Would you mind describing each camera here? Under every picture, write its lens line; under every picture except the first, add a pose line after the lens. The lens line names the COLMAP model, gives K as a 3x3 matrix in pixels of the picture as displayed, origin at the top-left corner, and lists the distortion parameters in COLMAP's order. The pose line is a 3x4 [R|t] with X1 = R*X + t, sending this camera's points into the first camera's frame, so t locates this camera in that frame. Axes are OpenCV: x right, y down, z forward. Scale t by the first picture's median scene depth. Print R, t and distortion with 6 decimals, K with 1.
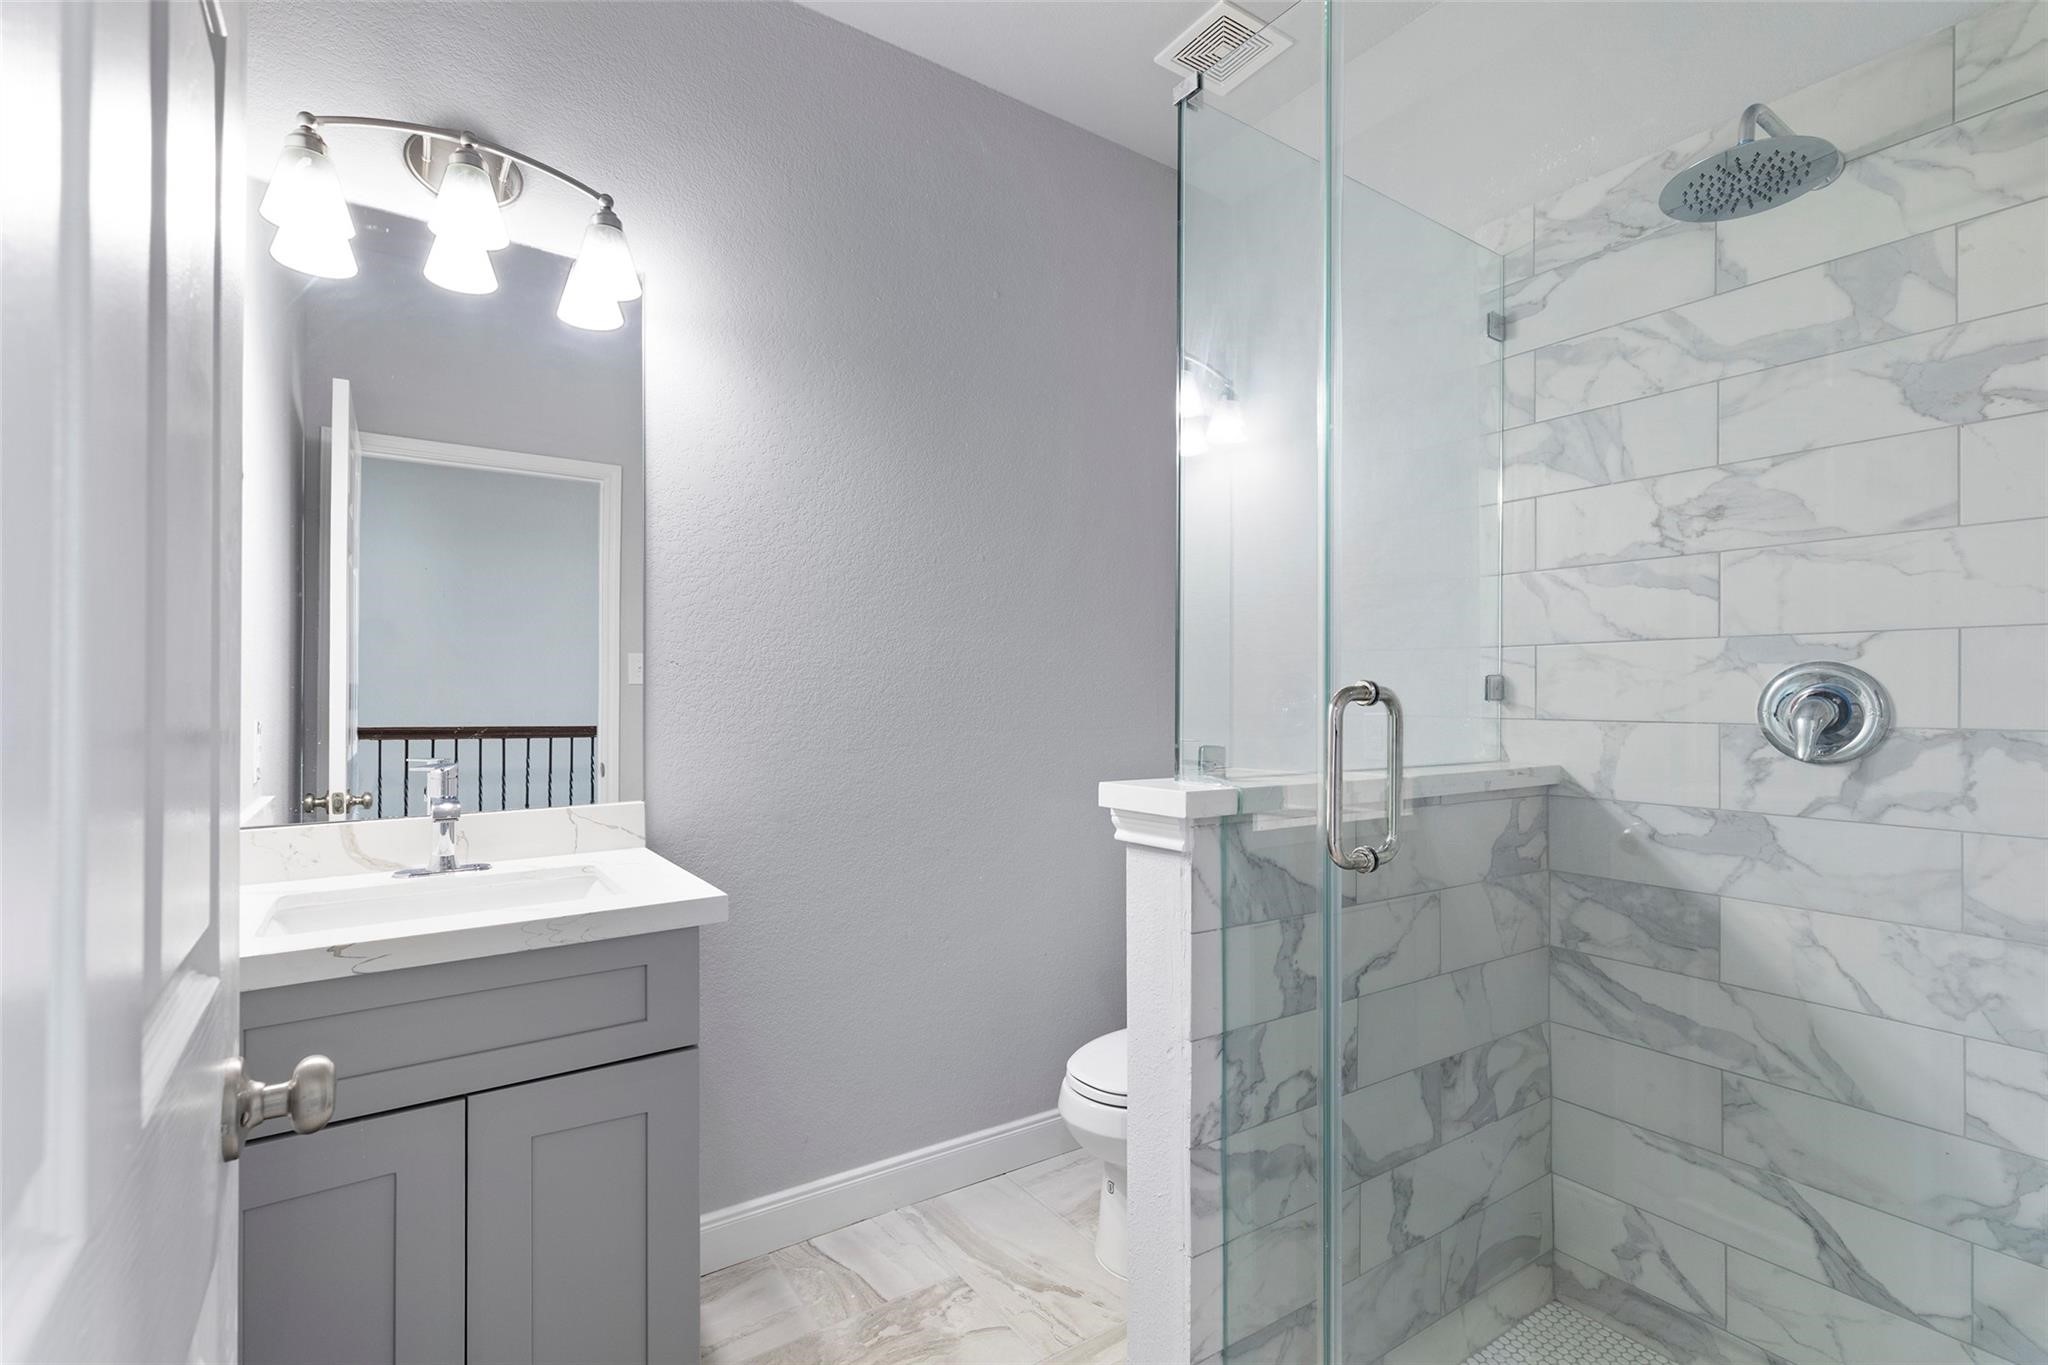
lens RADIAL K [[923.7, 0, 1029.3], [0, 923.7, 690.2], [0, 0, 1]] dist [0.003860, 0.000072]
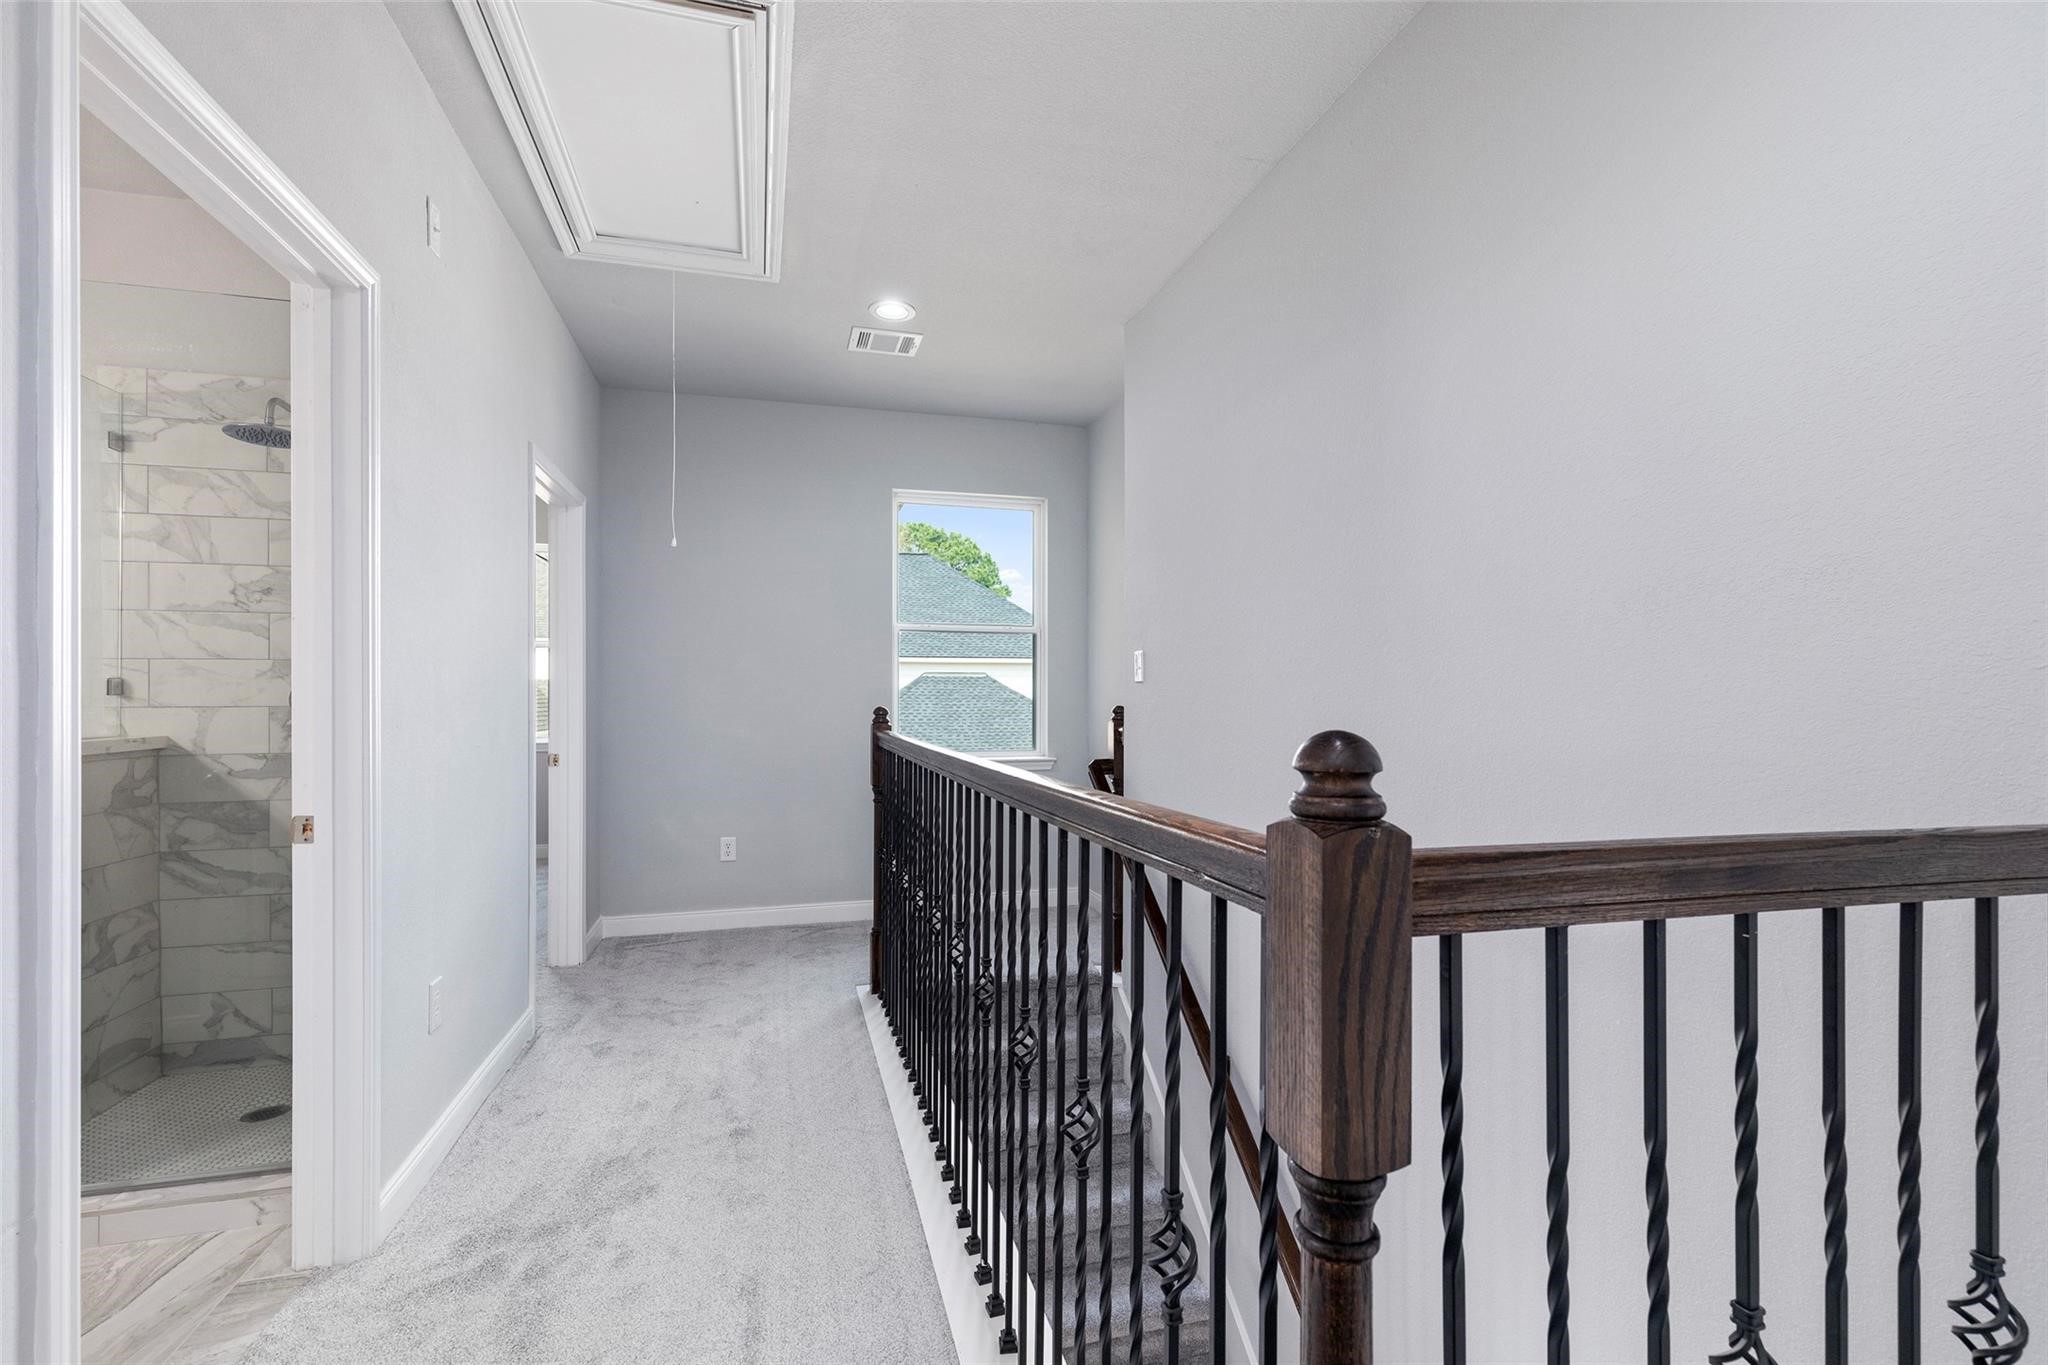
lens RADIAL K [[923.7, 0, 1030.6], [0, 923.7, 687.8], [0, 0, 1]] dist [0.003860, 0.000072]
pose [[0.329764, -0.003864, 0.944056, -0.444546], [-0.004656, 0.999973, 0.005719, -0.017068], [-0.944052, -0.006282, 0.329737, -0.935931]]
